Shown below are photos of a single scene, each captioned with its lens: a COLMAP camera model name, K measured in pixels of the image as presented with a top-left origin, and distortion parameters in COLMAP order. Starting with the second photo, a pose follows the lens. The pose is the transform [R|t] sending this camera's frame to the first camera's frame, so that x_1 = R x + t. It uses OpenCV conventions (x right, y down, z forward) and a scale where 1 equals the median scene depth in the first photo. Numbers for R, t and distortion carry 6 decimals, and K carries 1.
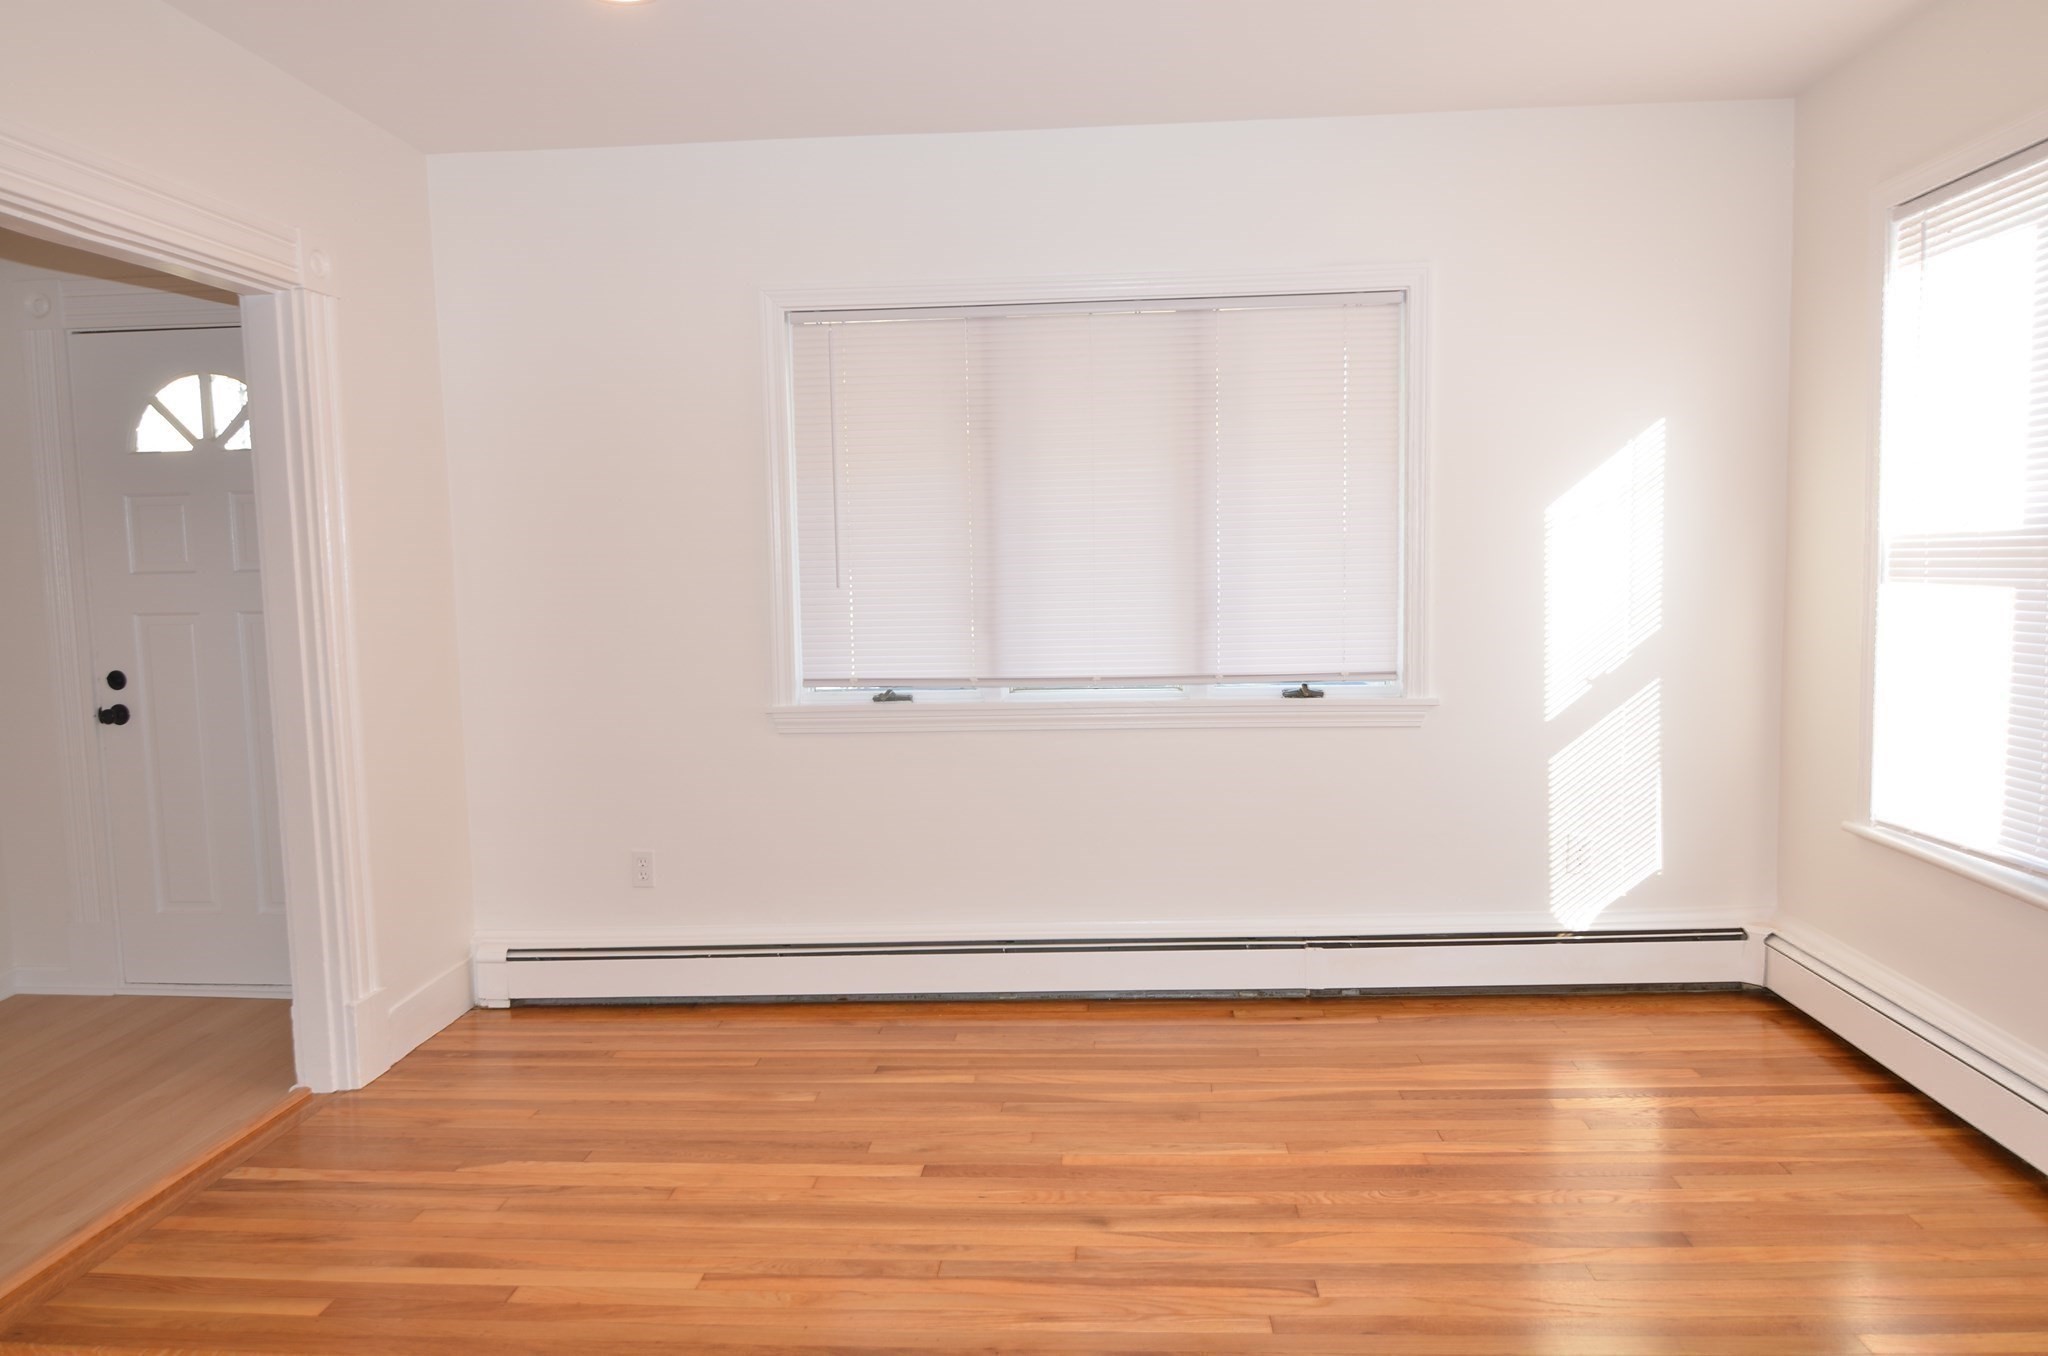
lens RADIAL K [[1349.8, 0, 1010.4], [0, 1349.8, 671.9], [0, 0, 1]] dist [0.004025, -0.017575]
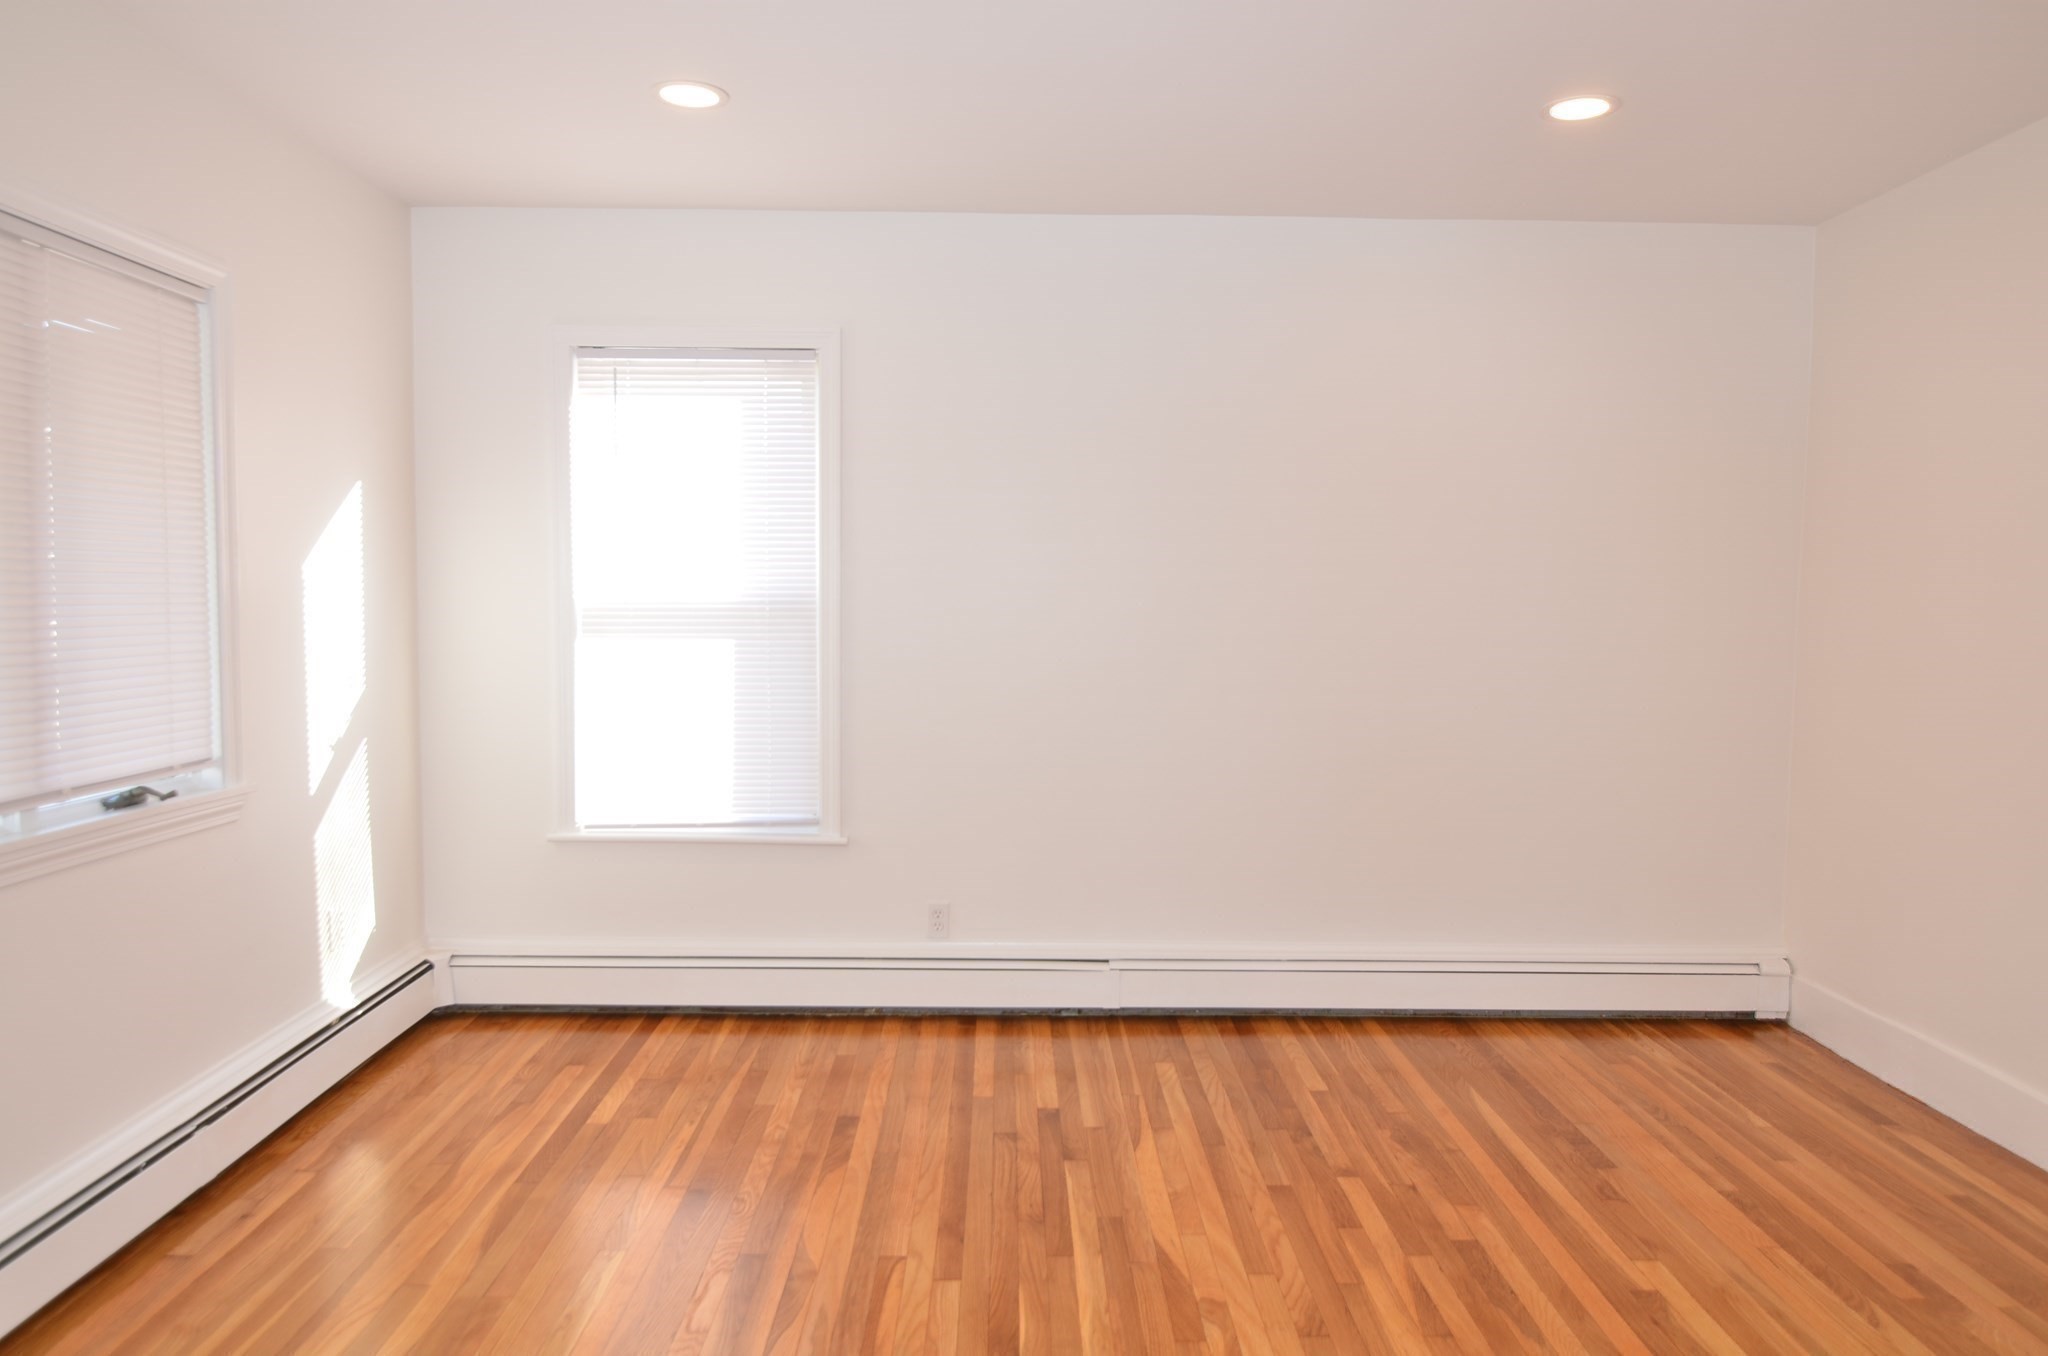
lens RADIAL K [[1349.8, 0, 1010.4], [0, 1349.8, 671.9], [0, 0, 1]] dist [0.004025, -0.017575]
pose [[-0.072206, -0.031755, 0.996884, -0.637984], [0.087431, 0.995444, 0.038042, -0.046390], [-0.993550, 0.089905, -0.069101, 0.670383]]
